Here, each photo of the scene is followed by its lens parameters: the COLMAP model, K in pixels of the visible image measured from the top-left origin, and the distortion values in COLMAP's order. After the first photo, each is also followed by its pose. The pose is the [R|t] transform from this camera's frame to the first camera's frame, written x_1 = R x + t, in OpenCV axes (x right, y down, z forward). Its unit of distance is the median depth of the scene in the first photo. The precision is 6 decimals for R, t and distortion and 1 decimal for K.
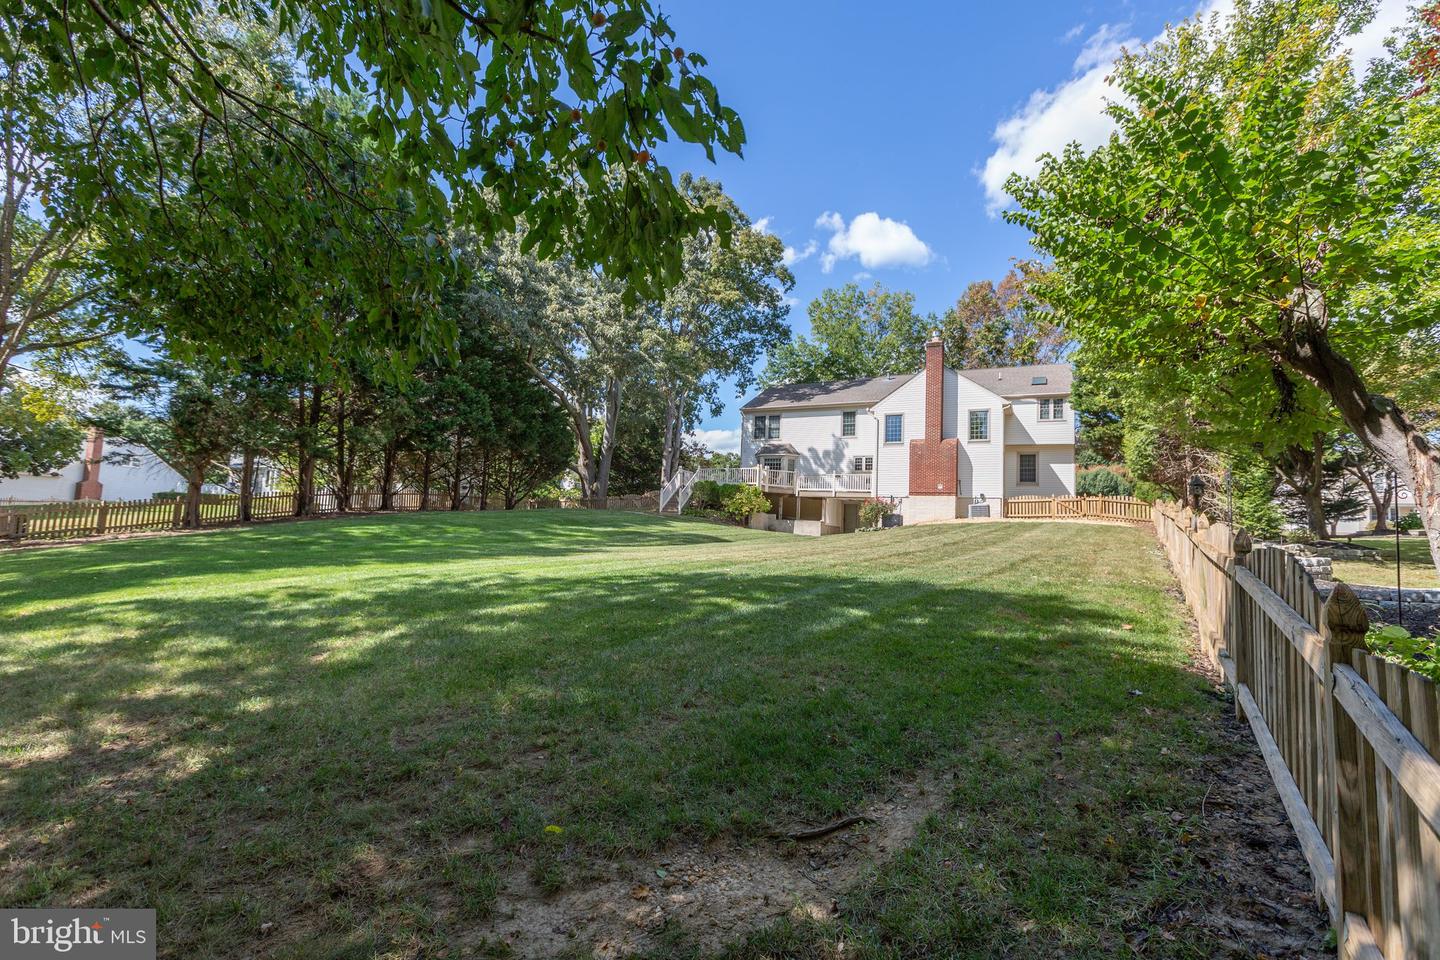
lens RADIAL K [[676.3, 0, 720.0], [0, 676.3, 480.0], [0, 0, 1]] dist [0.049032, 0.000003]
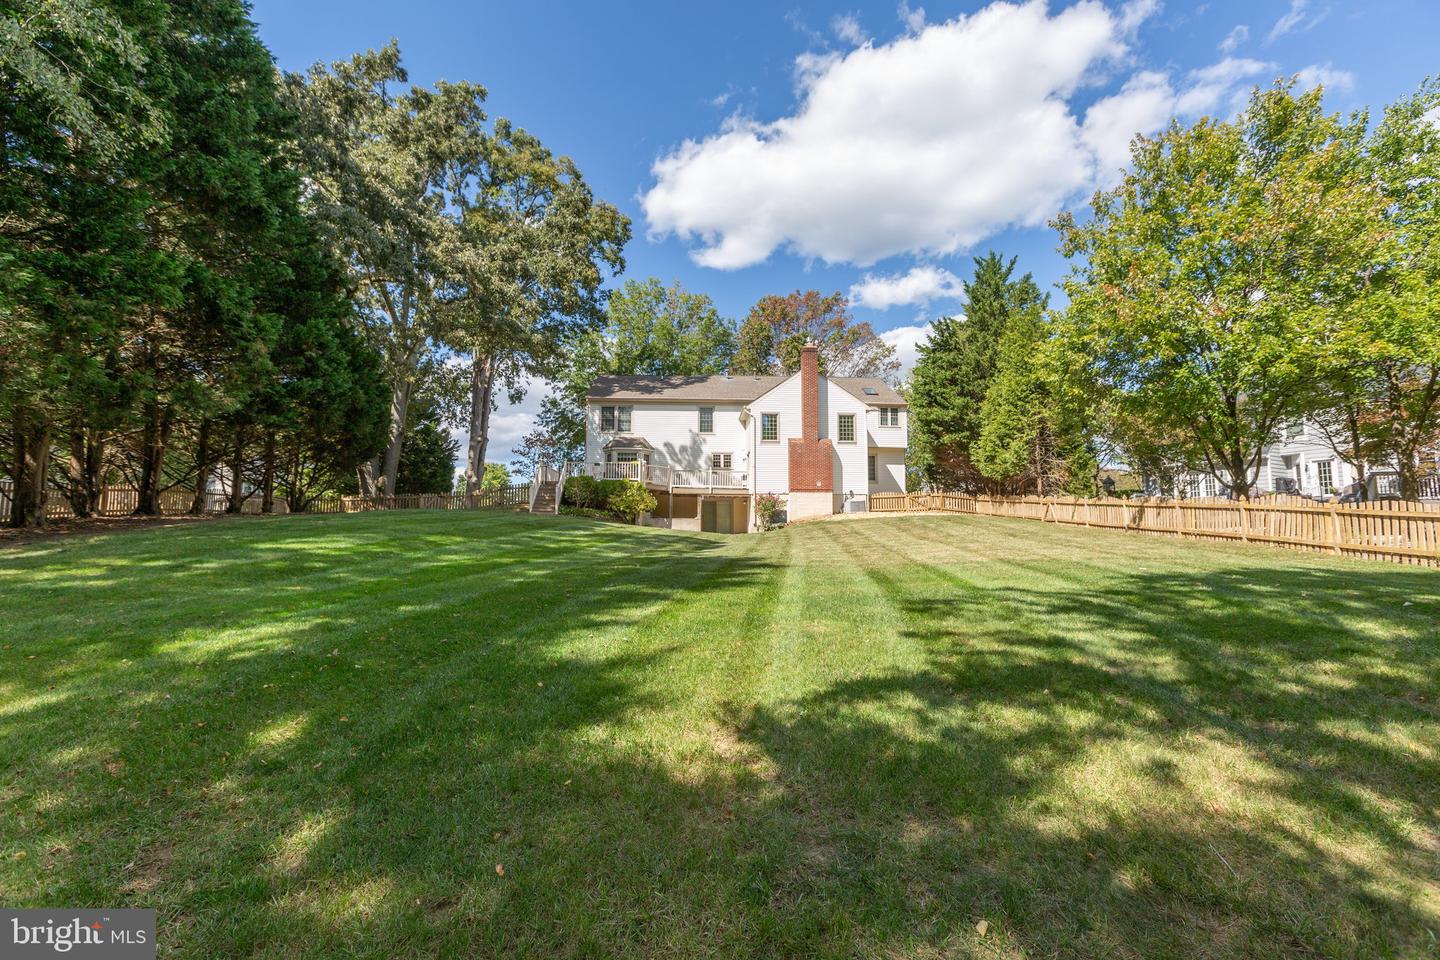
lens RADIAL K [[667.1, 0, 720.0], [0, 667.1, 480.0], [0, 0, 1]] dist [-0.002568, -0.000156]
pose [[0.865663, 0.009304, 0.500541, -0.281498], [-0.009859, 0.999950, -0.001537, 0.006046], [-0.500531, -0.003604, 0.865711, 0.149932]]
